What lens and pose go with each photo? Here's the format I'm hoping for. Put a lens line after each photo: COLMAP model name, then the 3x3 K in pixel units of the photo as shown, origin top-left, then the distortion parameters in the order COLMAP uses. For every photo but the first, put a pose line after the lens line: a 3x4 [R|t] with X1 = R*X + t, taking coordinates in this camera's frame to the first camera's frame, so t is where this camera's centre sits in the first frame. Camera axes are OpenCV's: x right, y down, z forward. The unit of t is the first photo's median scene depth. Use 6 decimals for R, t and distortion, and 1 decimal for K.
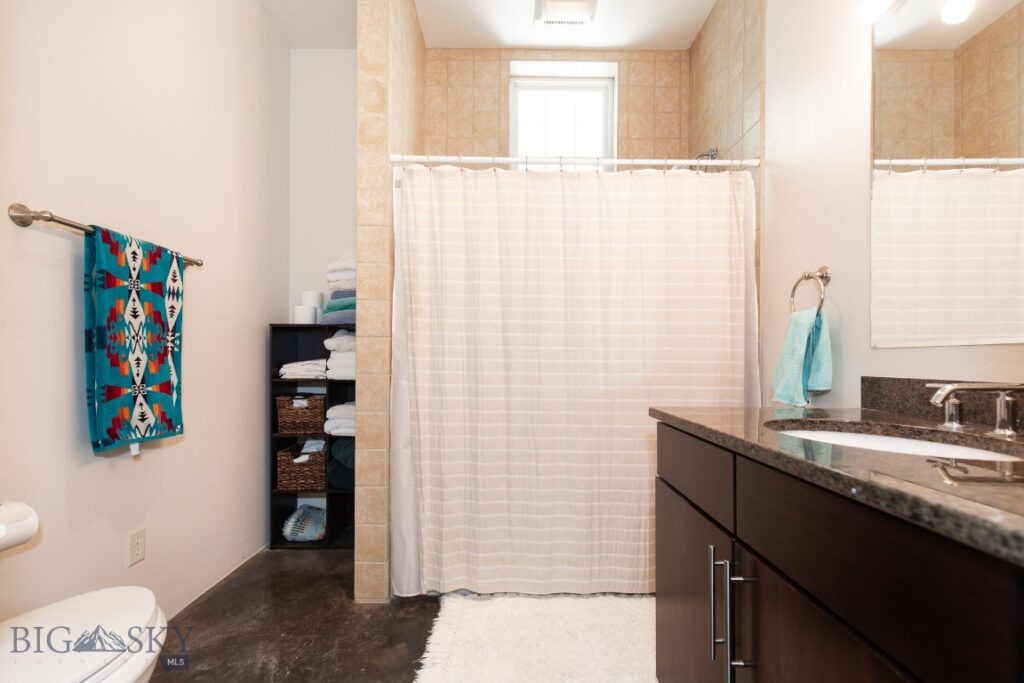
lens RADIAL K [[470.1, 0, 511.5], [0, 470.1, 361.6], [0, 0, 1]] dist [-0.001430, -0.001140]
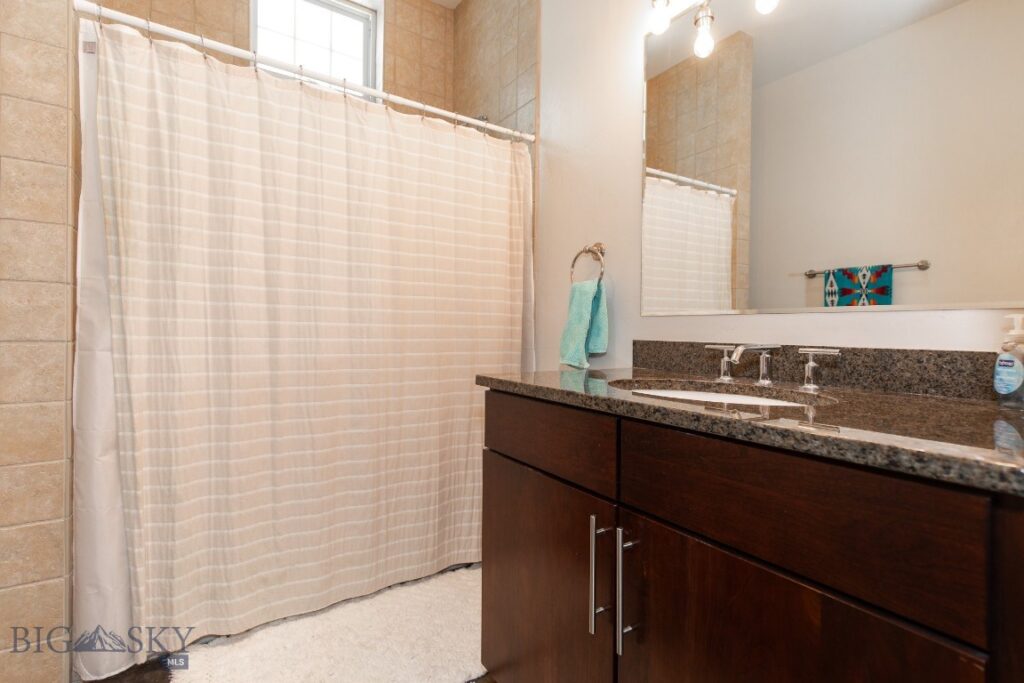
lens RADIAL K [[483.6, 0, 511.5], [0, 483.6, 333.3], [0, 0, 1]] dist [0.002118, -0.001525]
pose [[0.837684, 0.001519, 0.546153, -0.117600], [-0.008054, 0.999922, 0.009573, 0.004009], [-0.546095, -0.012418, 0.837631, 0.120463]]
